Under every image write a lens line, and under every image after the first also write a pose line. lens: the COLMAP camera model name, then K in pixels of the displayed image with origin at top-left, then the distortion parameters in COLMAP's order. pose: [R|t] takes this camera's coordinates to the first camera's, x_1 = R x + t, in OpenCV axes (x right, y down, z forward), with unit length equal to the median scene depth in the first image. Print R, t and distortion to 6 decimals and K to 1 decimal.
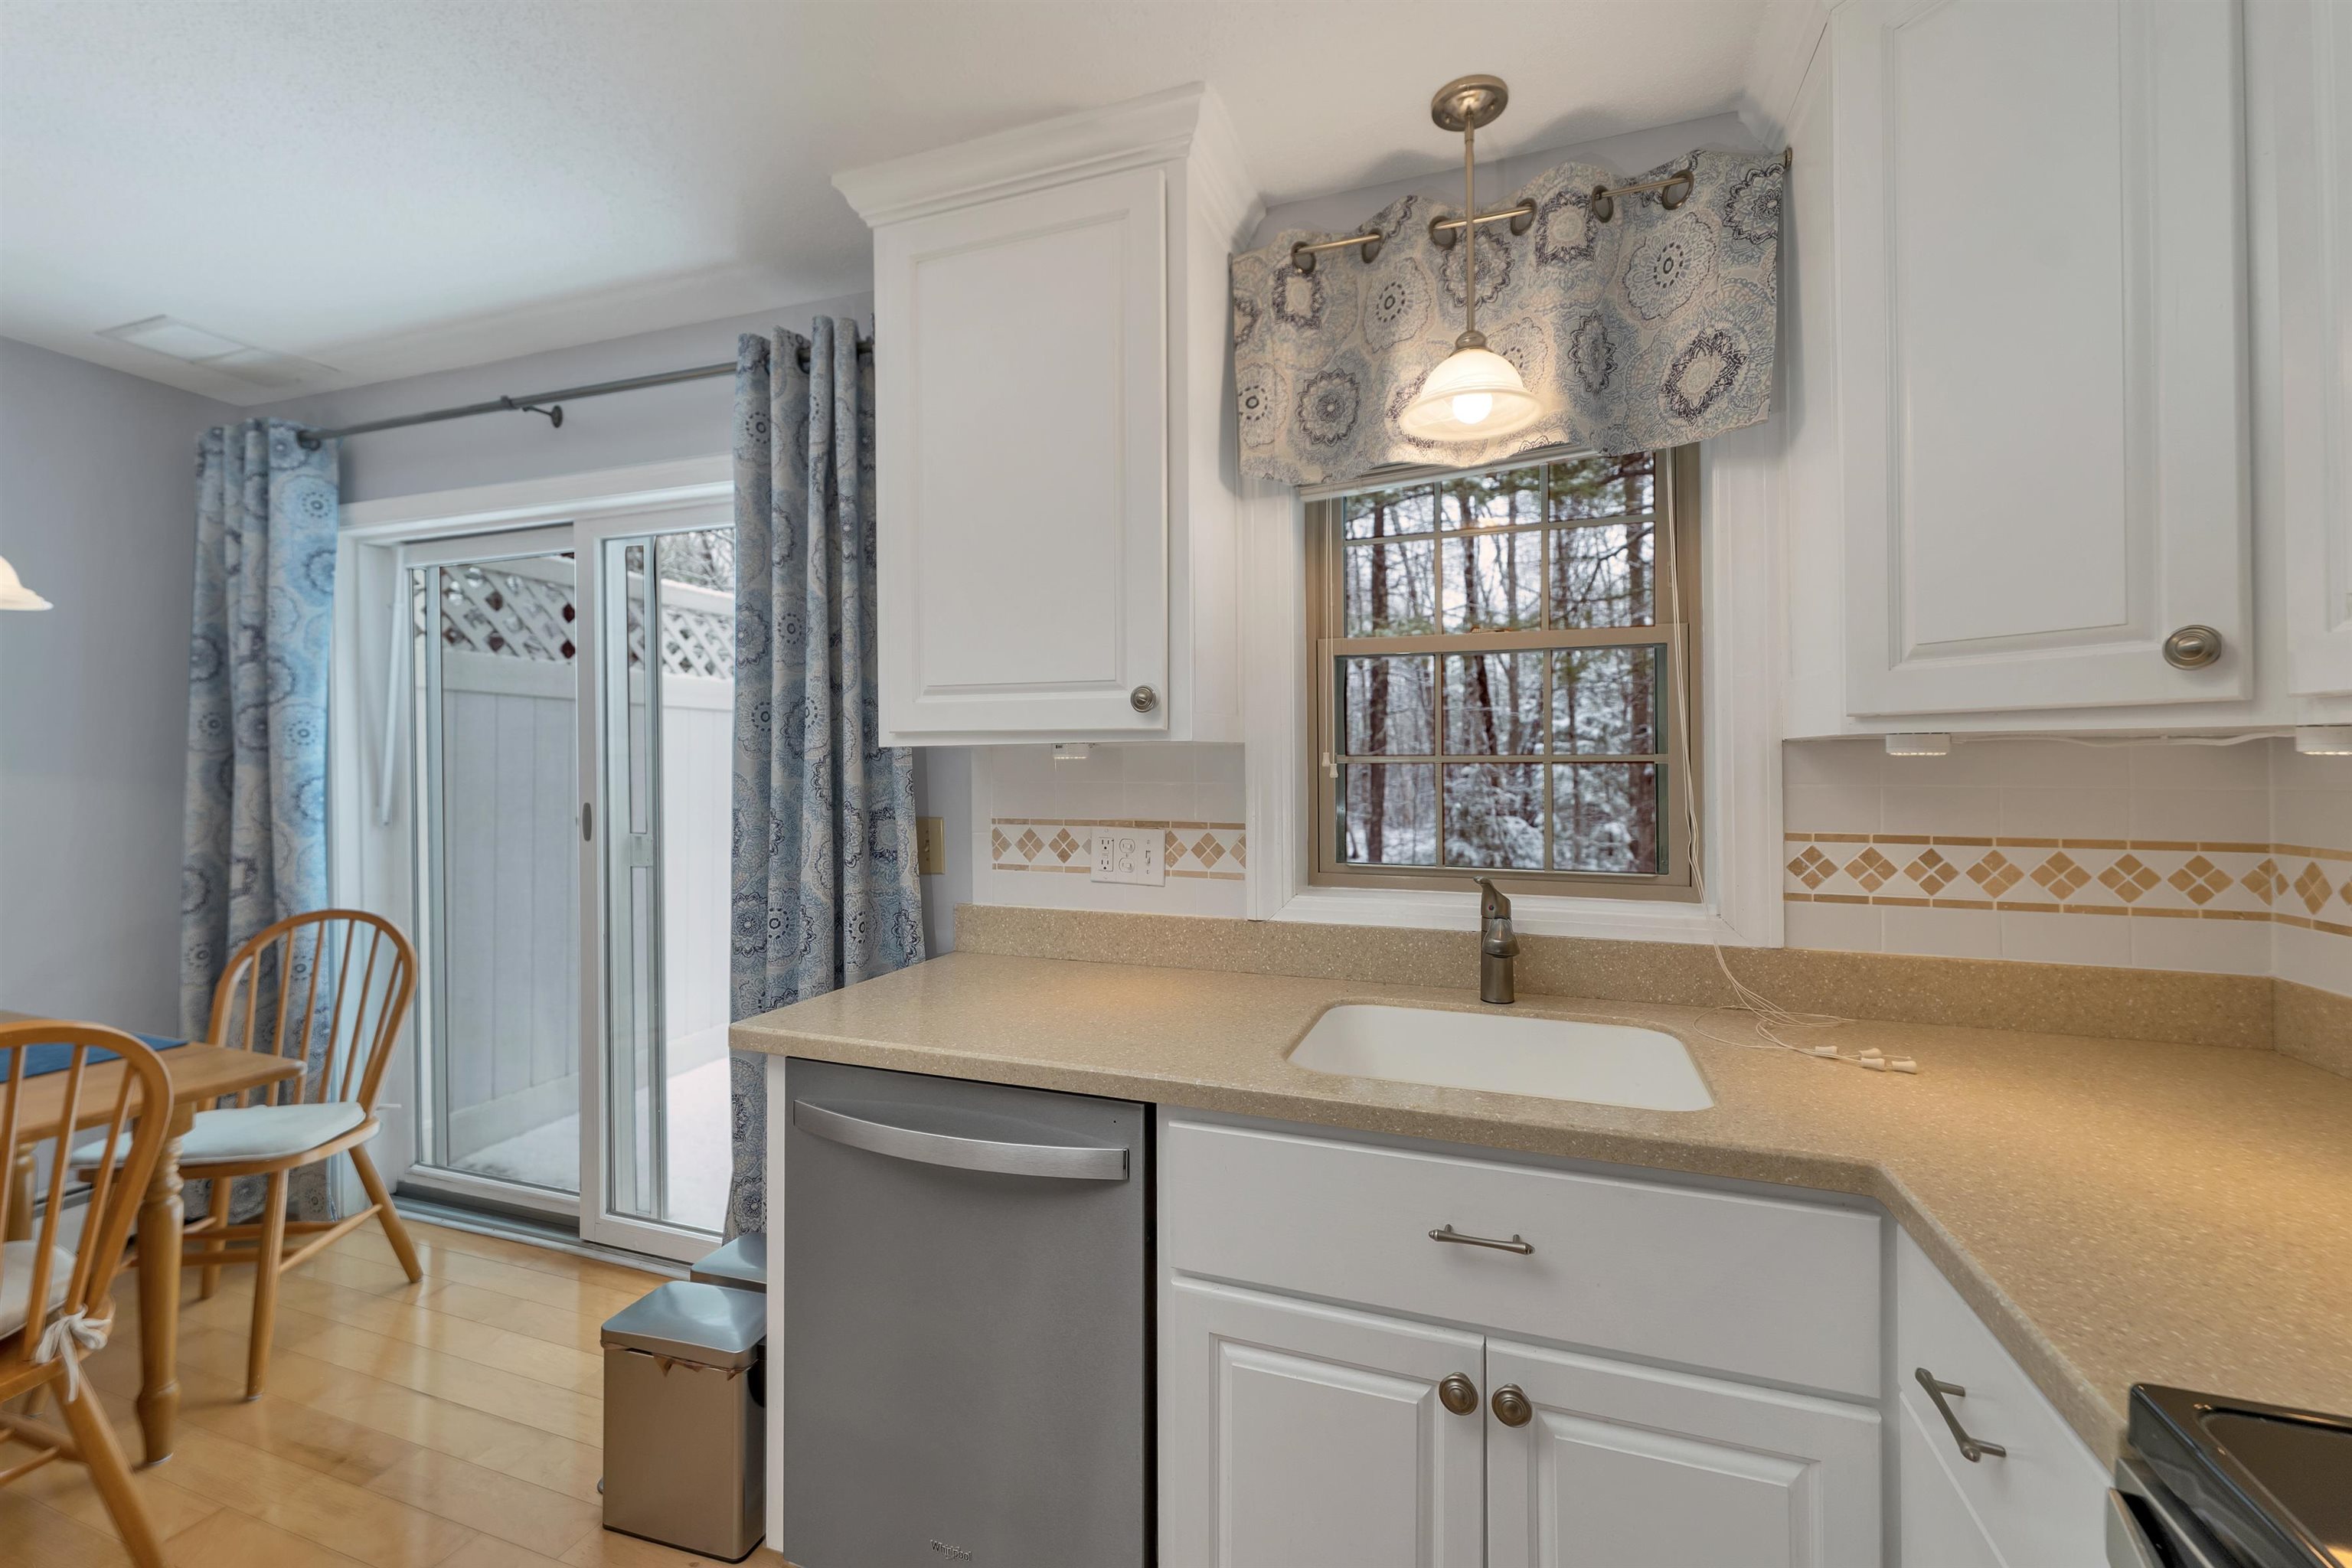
lens RADIAL K [[979.6, 0, 1185.8], [0, 979.6, 758.3], [0, 0, 1]] dist [0.001102, -0.000348]
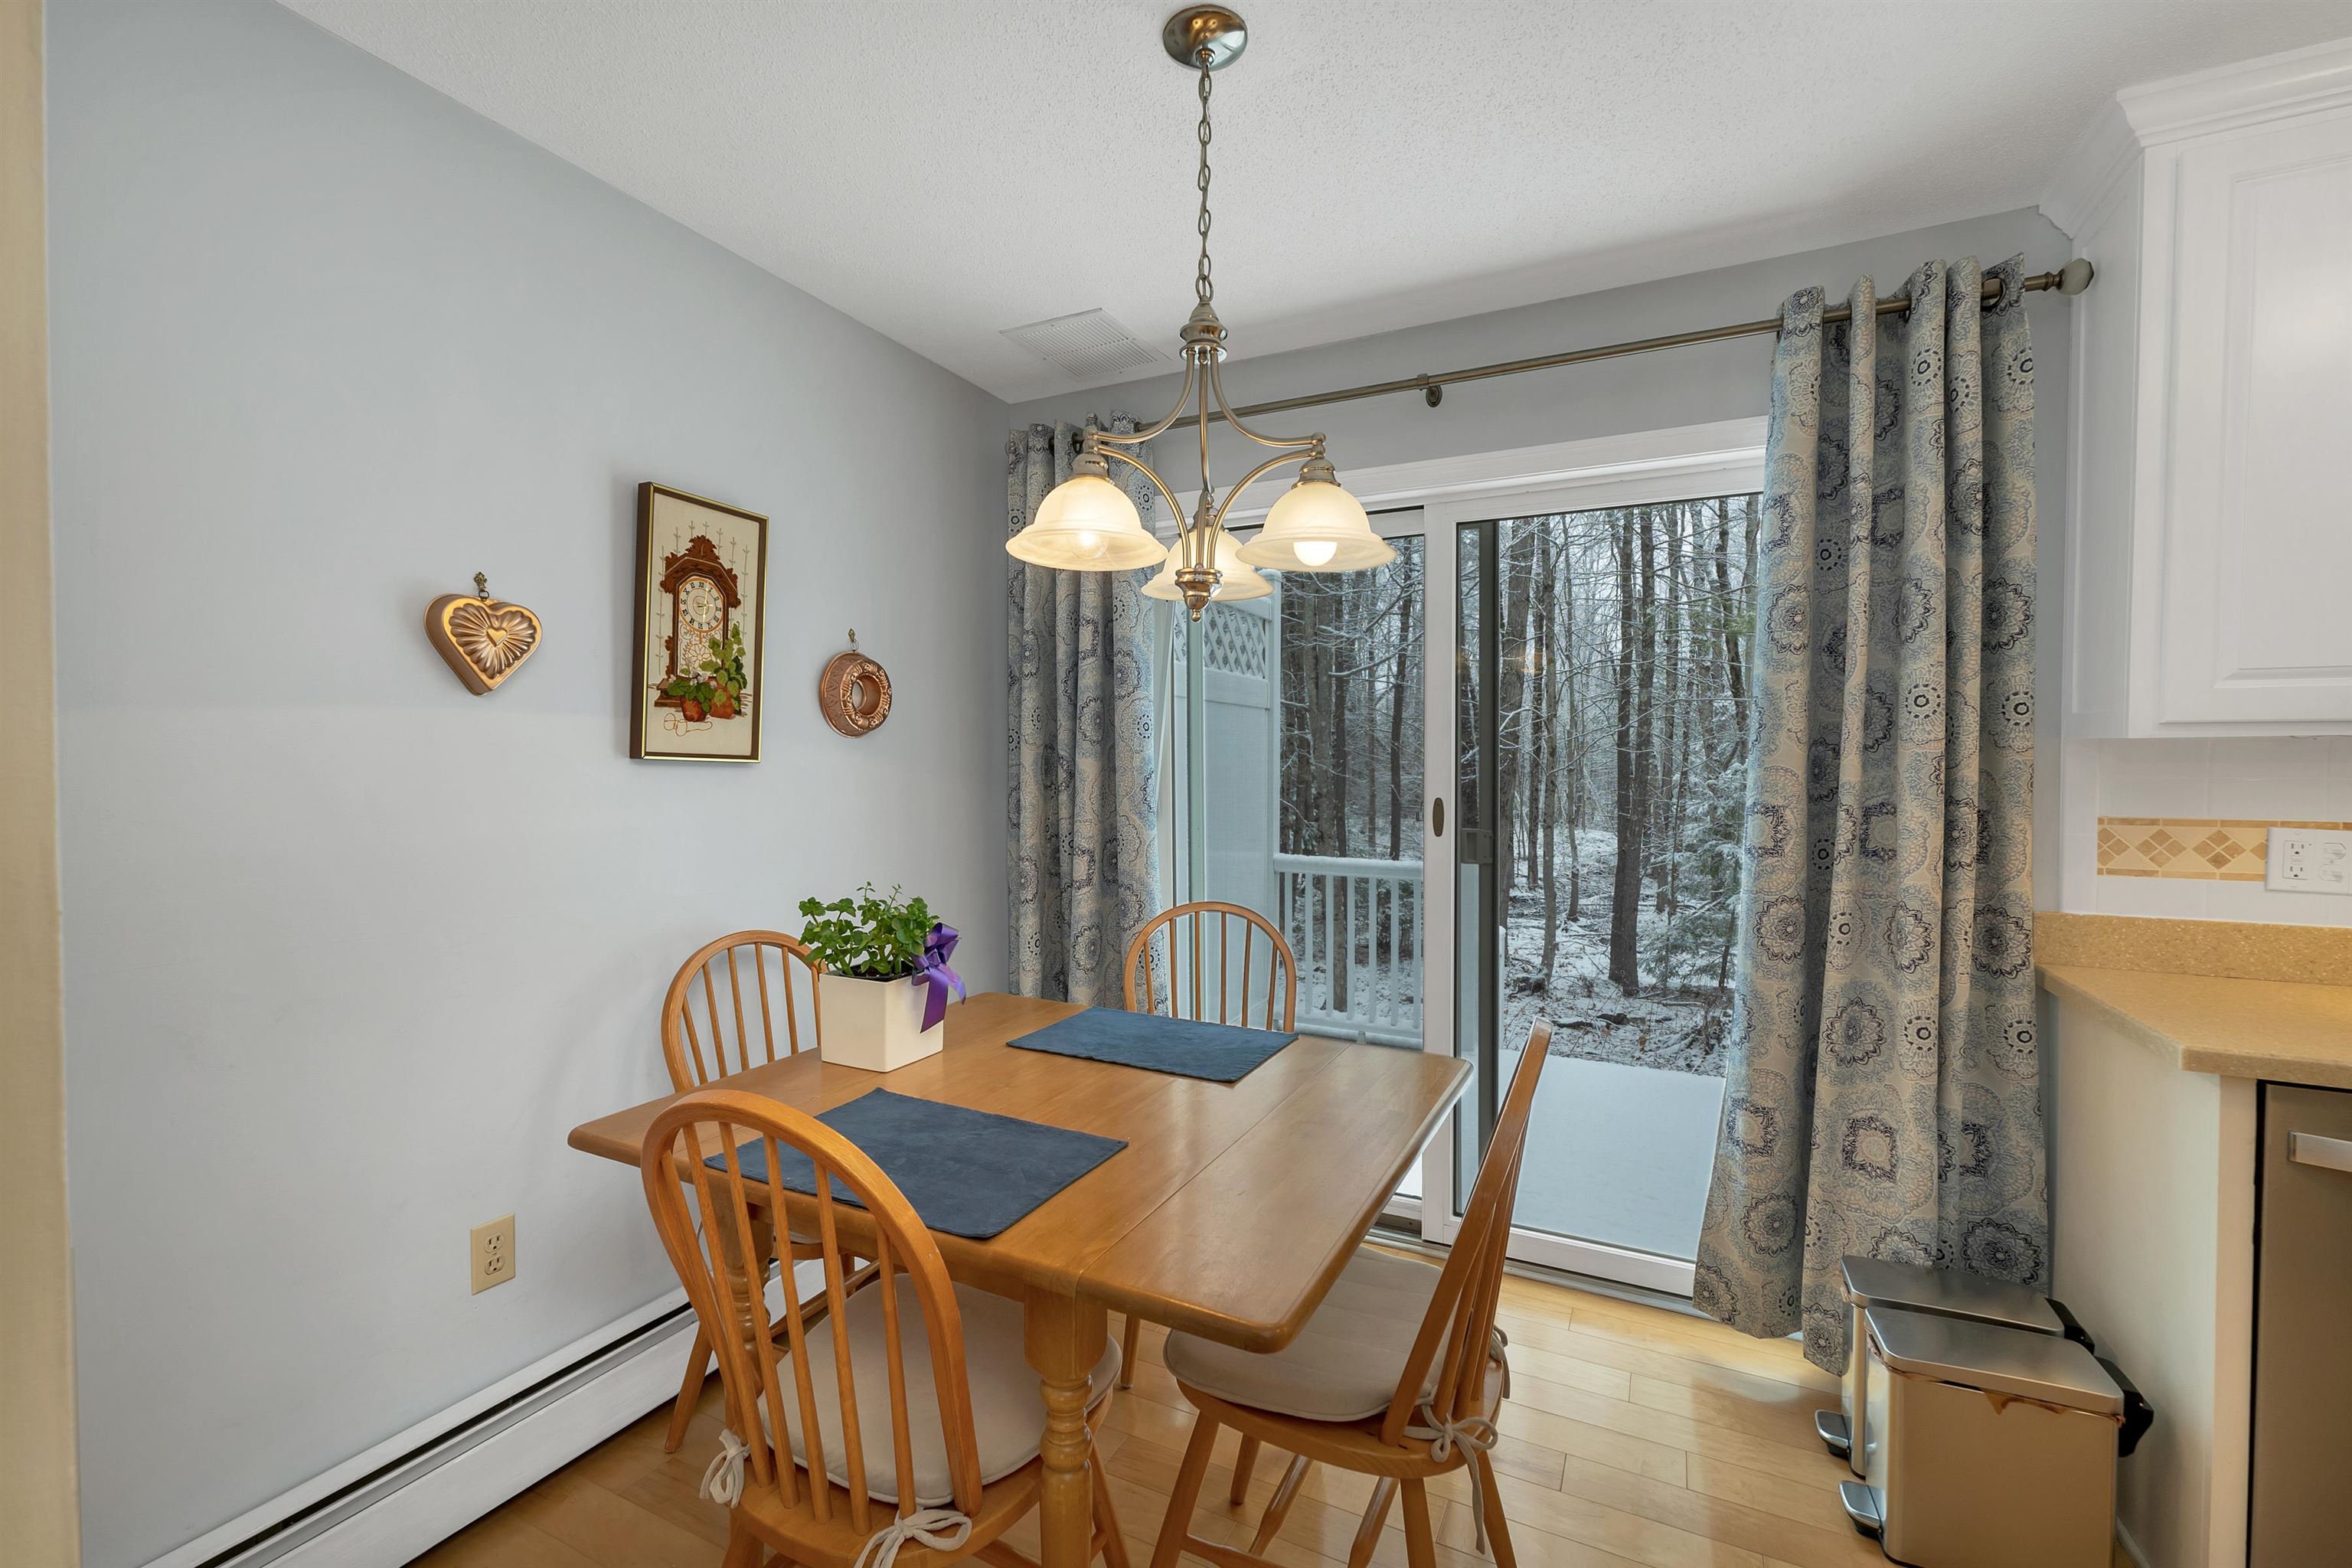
lens RADIAL K [[979.6, 0, 1181.0], [0, 979.6, 779.1], [0, 0, 1]] dist [0.001102, -0.000348]
pose [[0.992731, 0.003500, -0.120301, -0.961869], [-0.000318, 0.999650, 0.026458, 0.002161], [0.120352, -0.026227, 0.992385, 0.007107]]
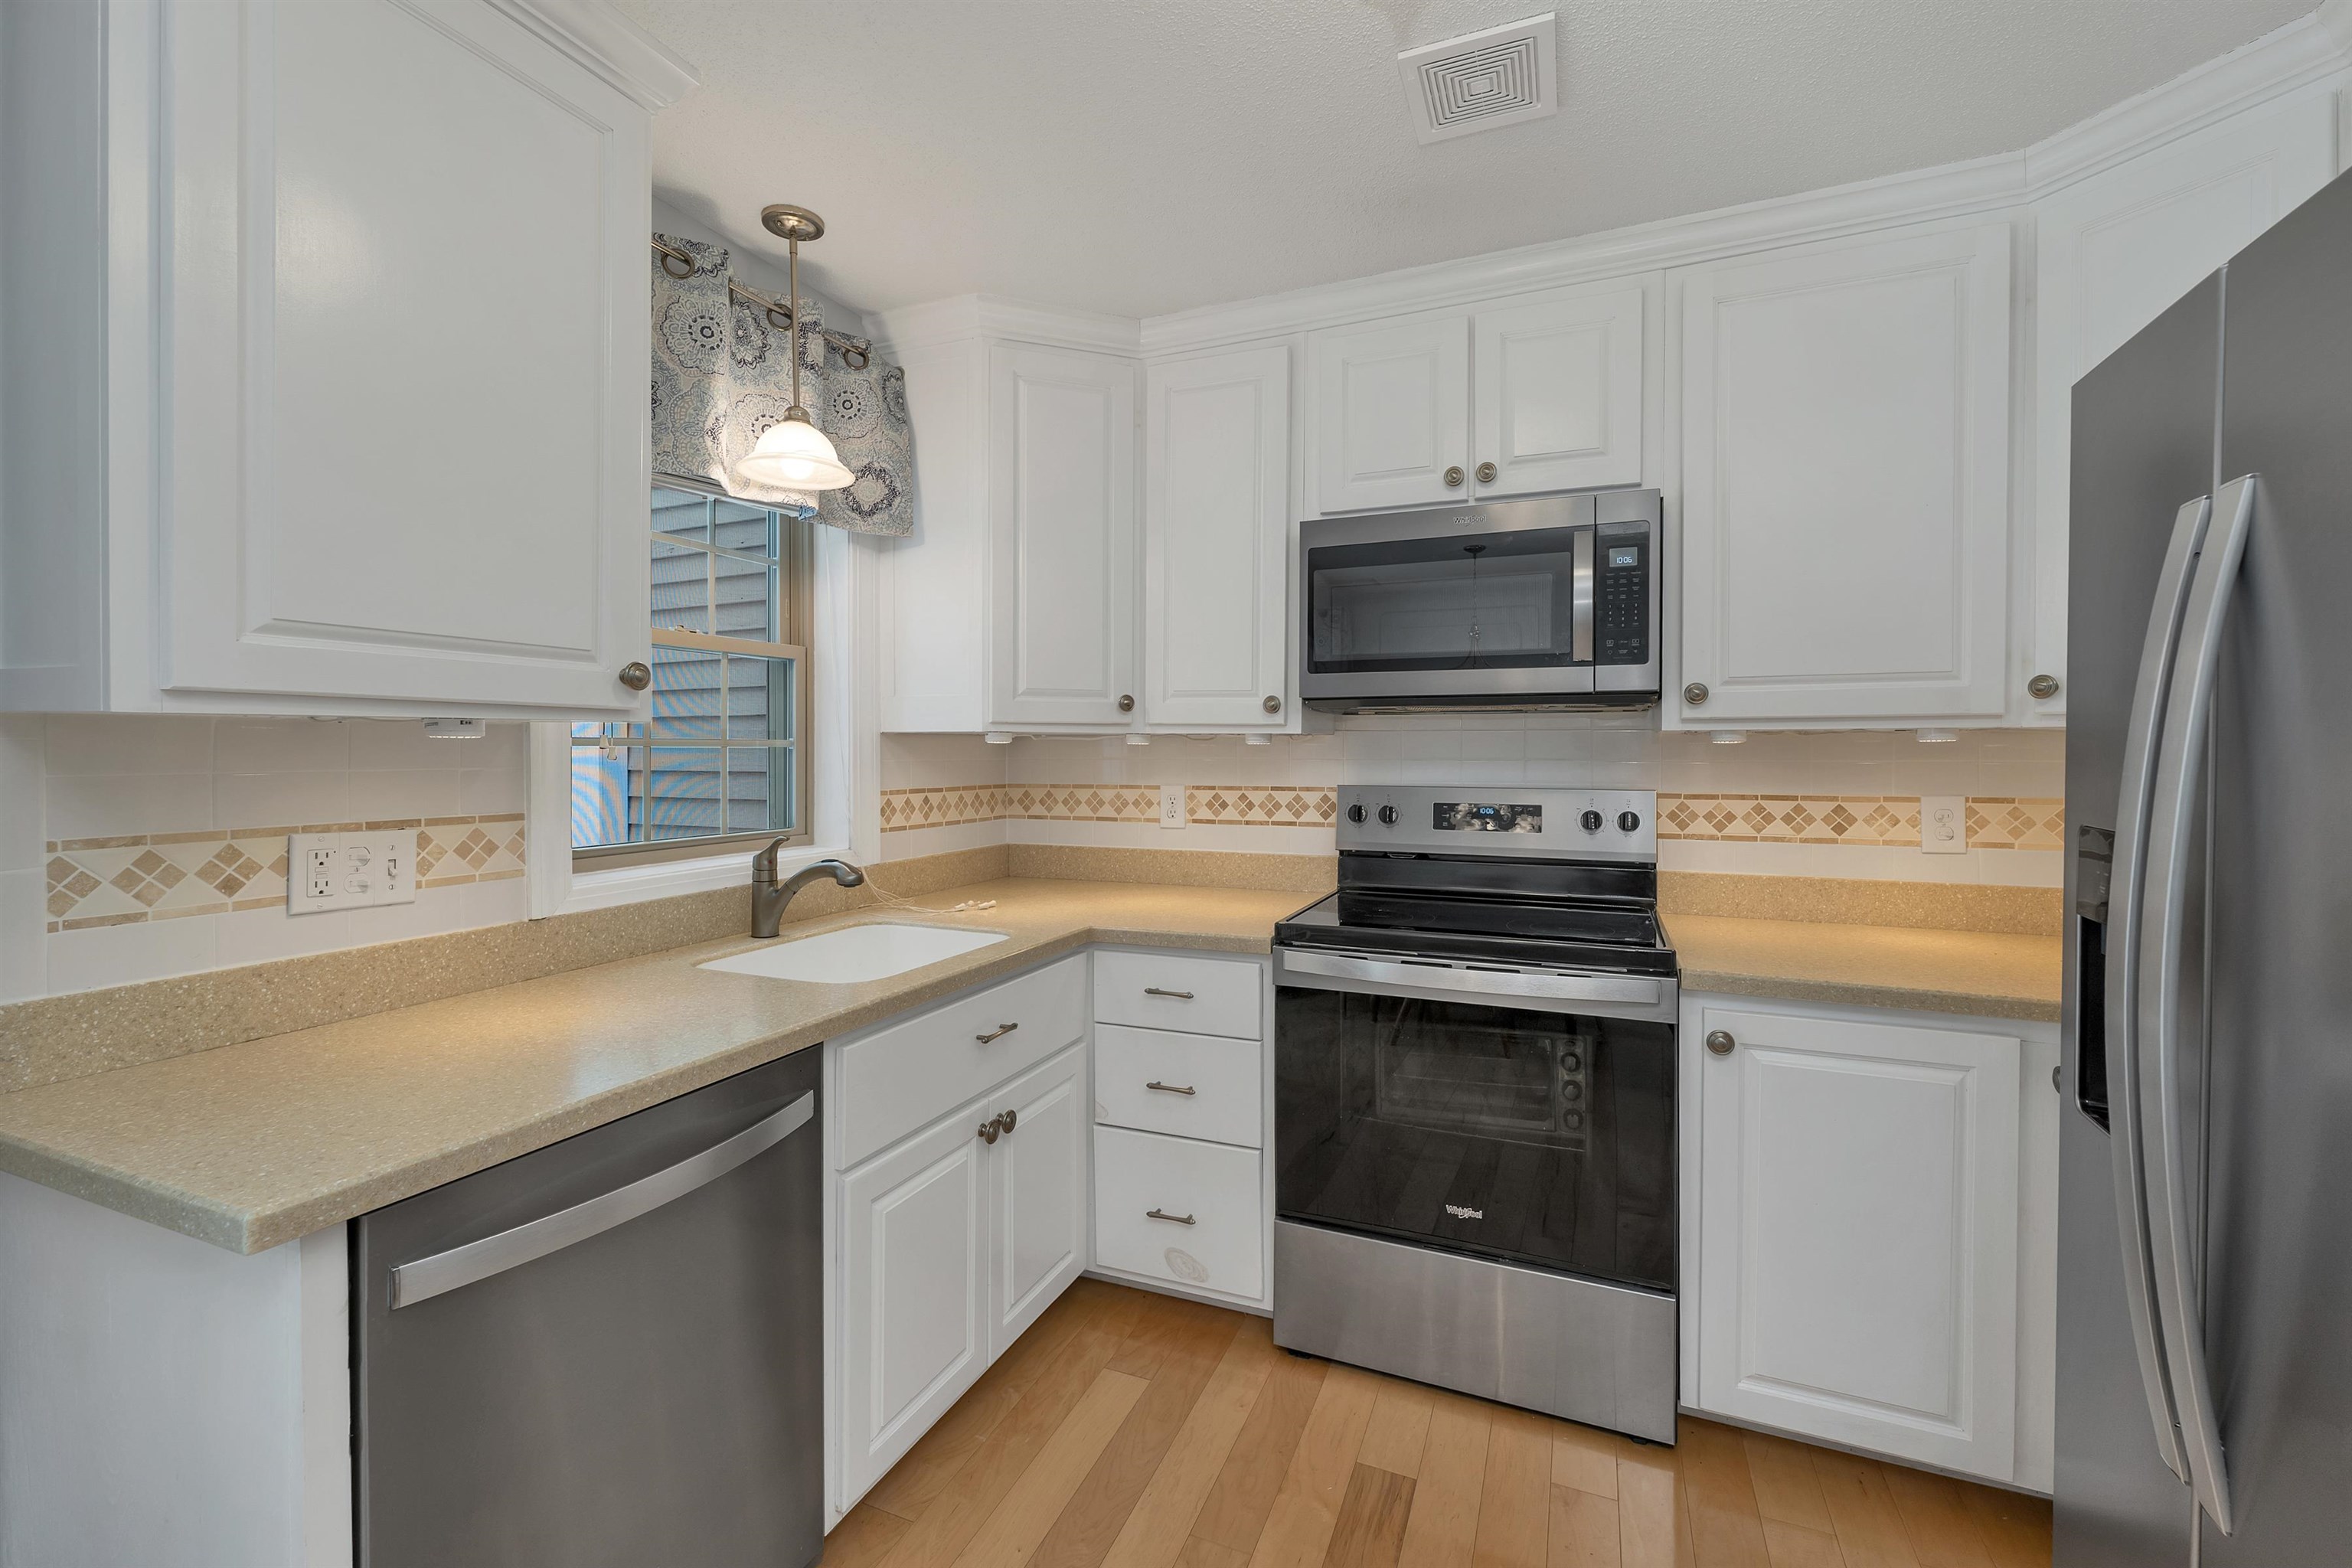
lens RADIAL K [[979.6, 0, 1177.0], [0, 979.6, 762.7], [0, 0, 1]] dist [0.001102, -0.000348]
pose [[0.052677, -0.012961, 0.998527, -0.748007], [-0.005860, 0.999895, 0.013288, 0.005289], [-0.998594, -0.006551, 0.052596, 0.342470]]
